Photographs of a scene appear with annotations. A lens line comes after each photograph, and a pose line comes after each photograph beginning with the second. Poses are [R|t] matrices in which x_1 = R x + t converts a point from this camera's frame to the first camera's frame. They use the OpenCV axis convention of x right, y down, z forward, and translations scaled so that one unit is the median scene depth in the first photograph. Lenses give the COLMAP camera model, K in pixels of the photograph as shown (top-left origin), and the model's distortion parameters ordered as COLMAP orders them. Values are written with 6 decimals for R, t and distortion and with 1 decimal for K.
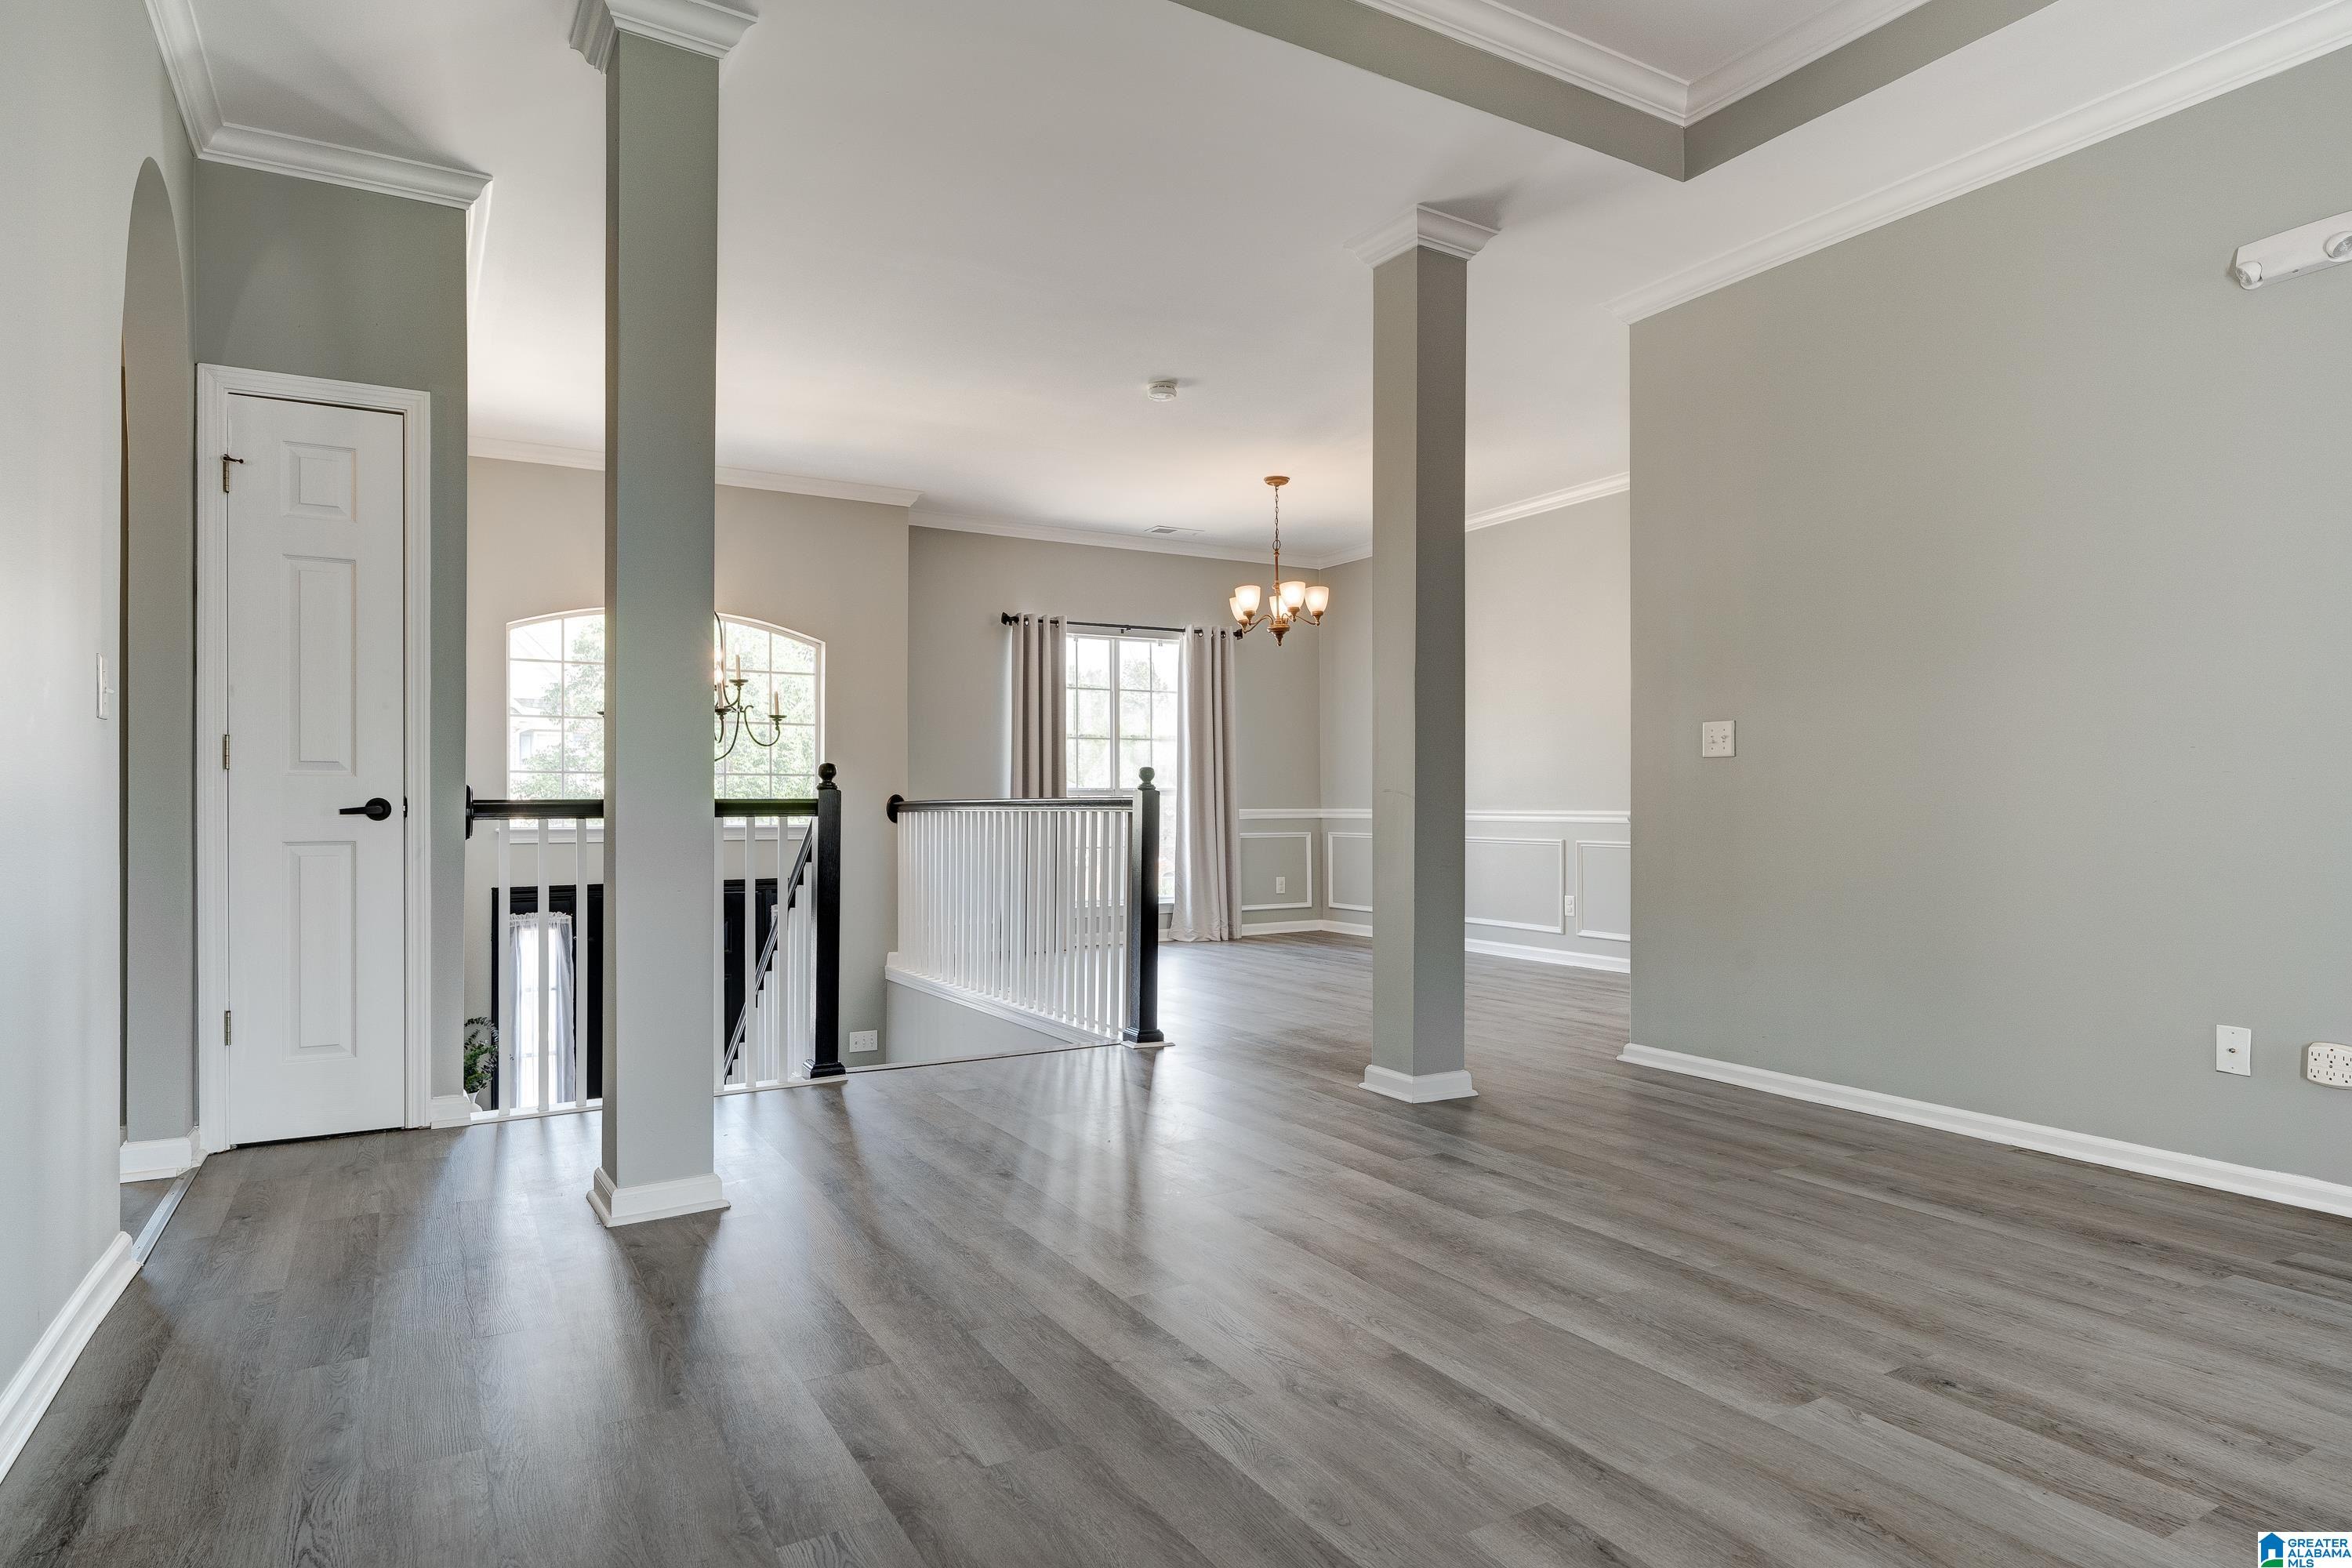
lens RADIAL K [[1320.9, 0, 1176.0], [0, 1320.9, 784.0], [0, 0, 1]] dist [-0.003981, -0.000244]
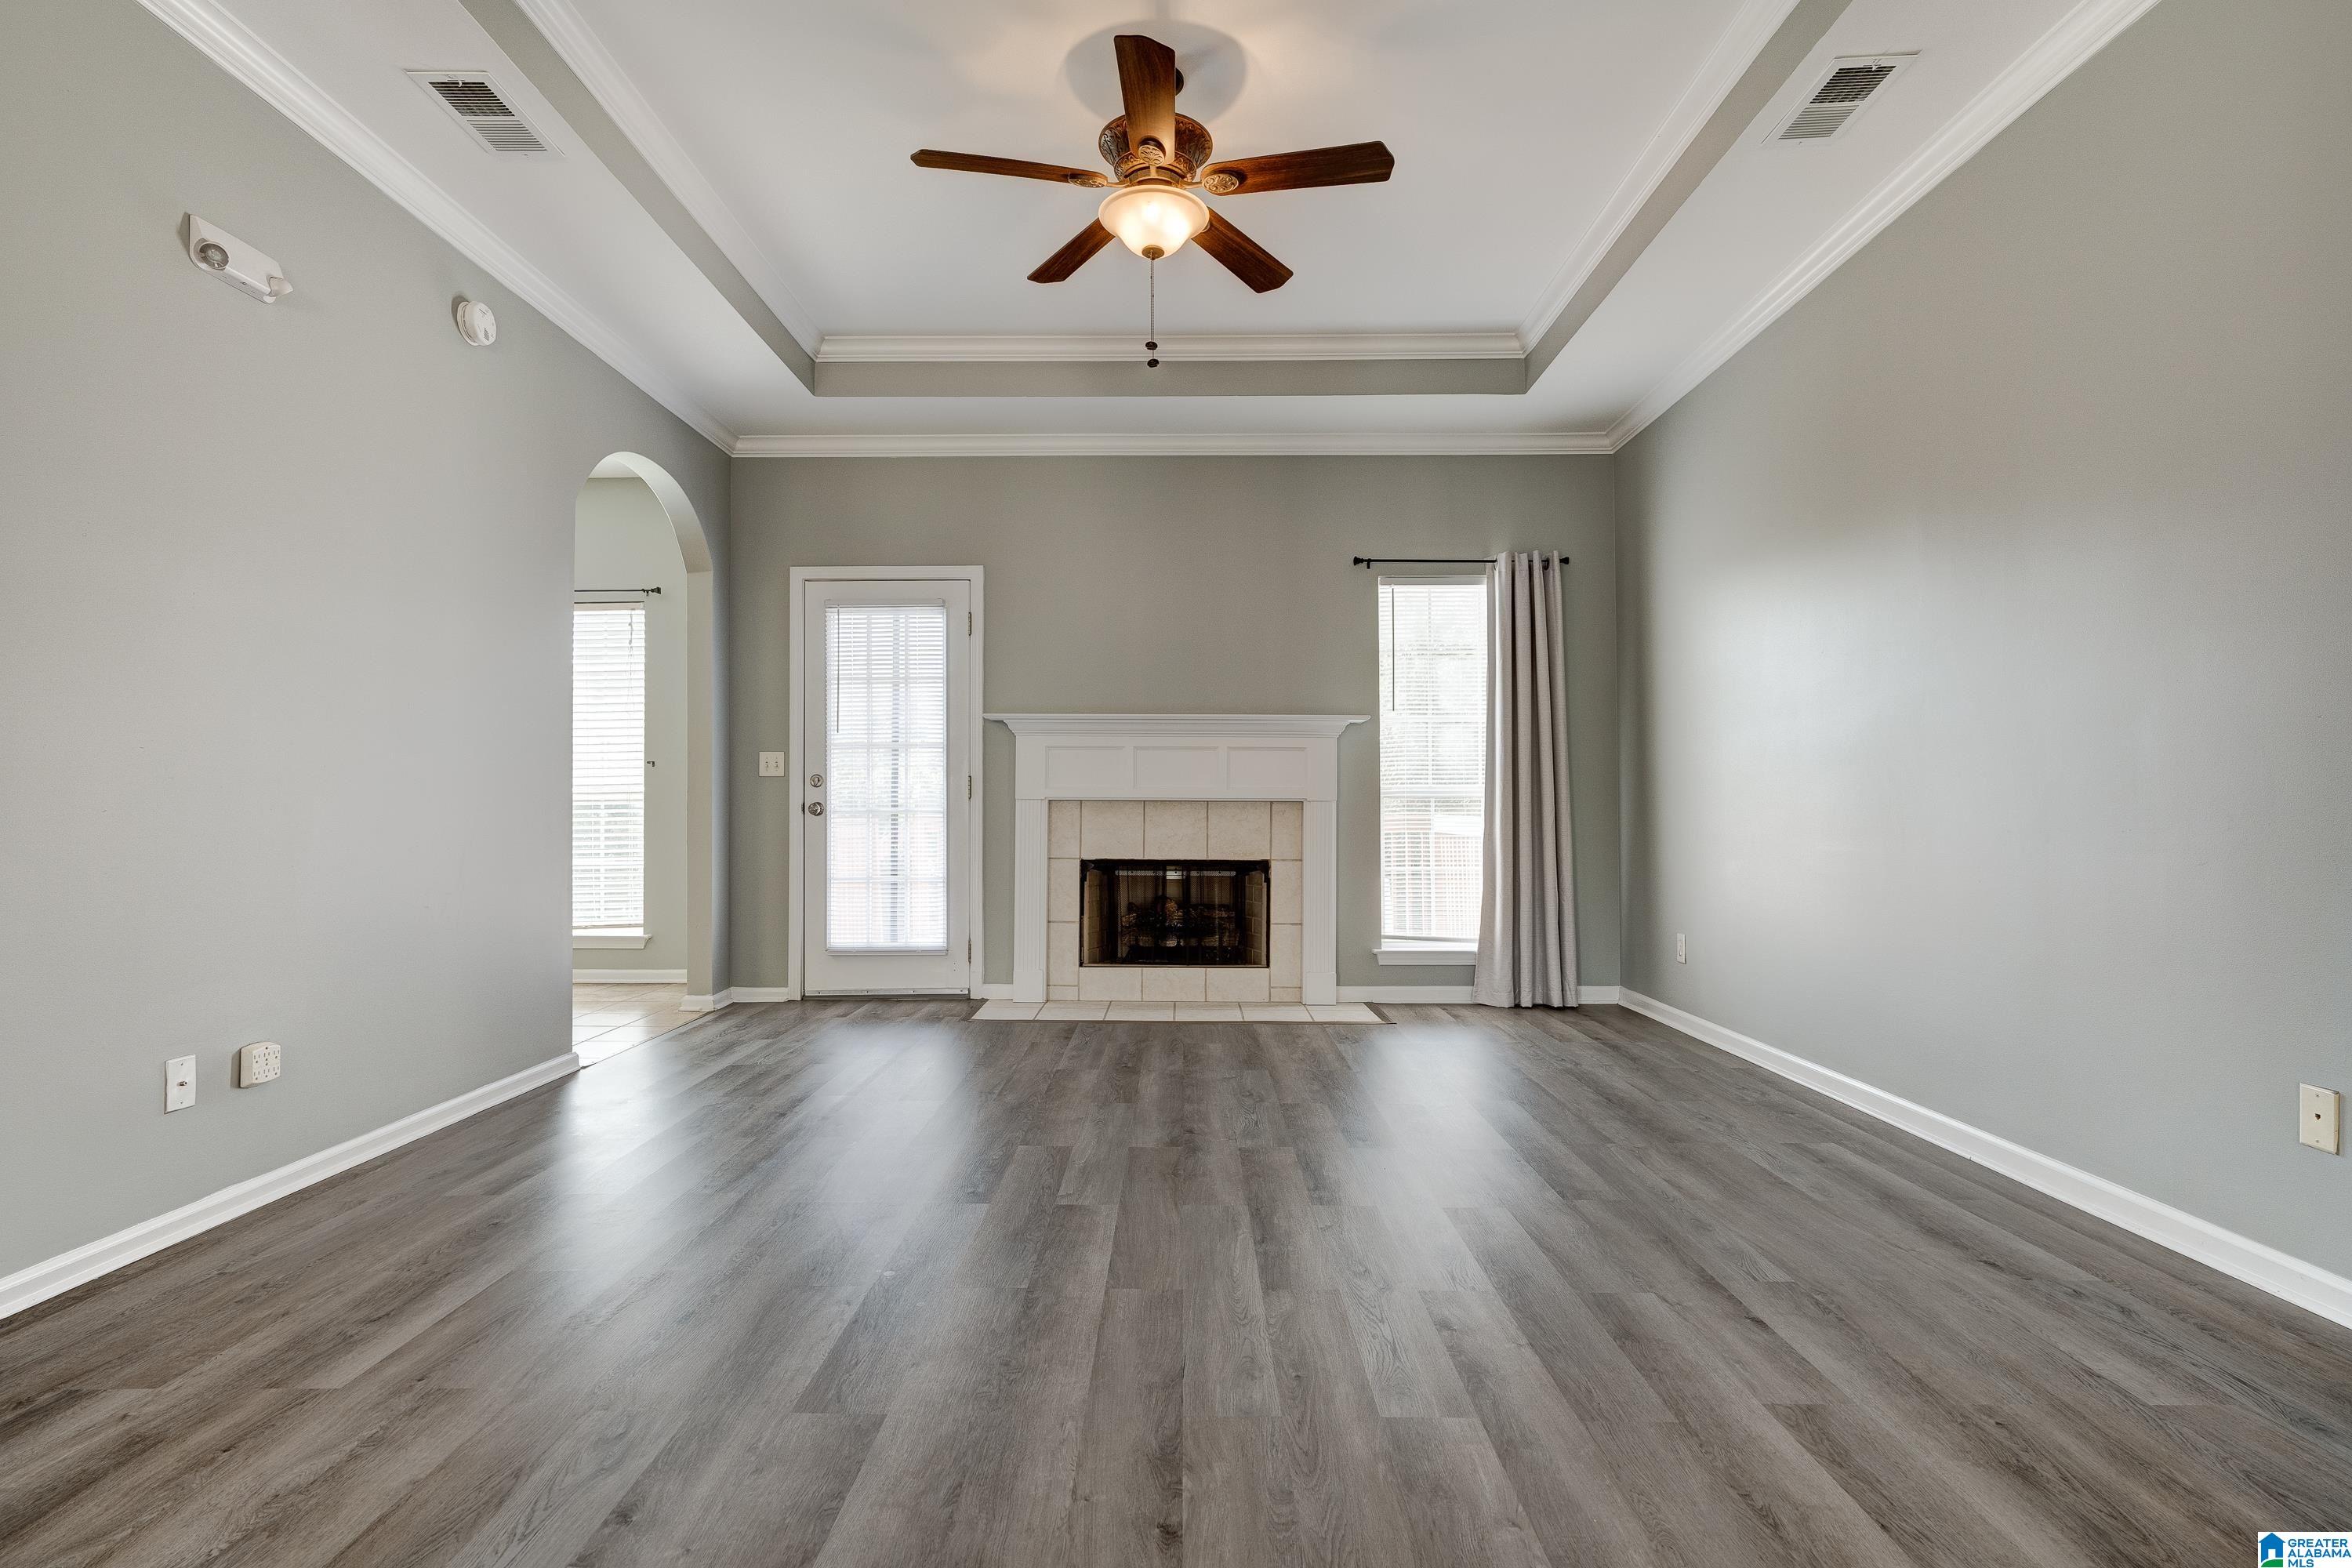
lens RADIAL K [[1120.4, 0, 1176.0], [0, 1120.4, 784.0], [0, 0, 1]] dist [-0.028113, 0.000441]
pose [[-0.857916, 0.012938, 0.513628, -0.229697], [-0.001885, 0.999597, -0.028328, 0.017976], [-0.513787, -0.025271, -0.857545, 1.635974]]
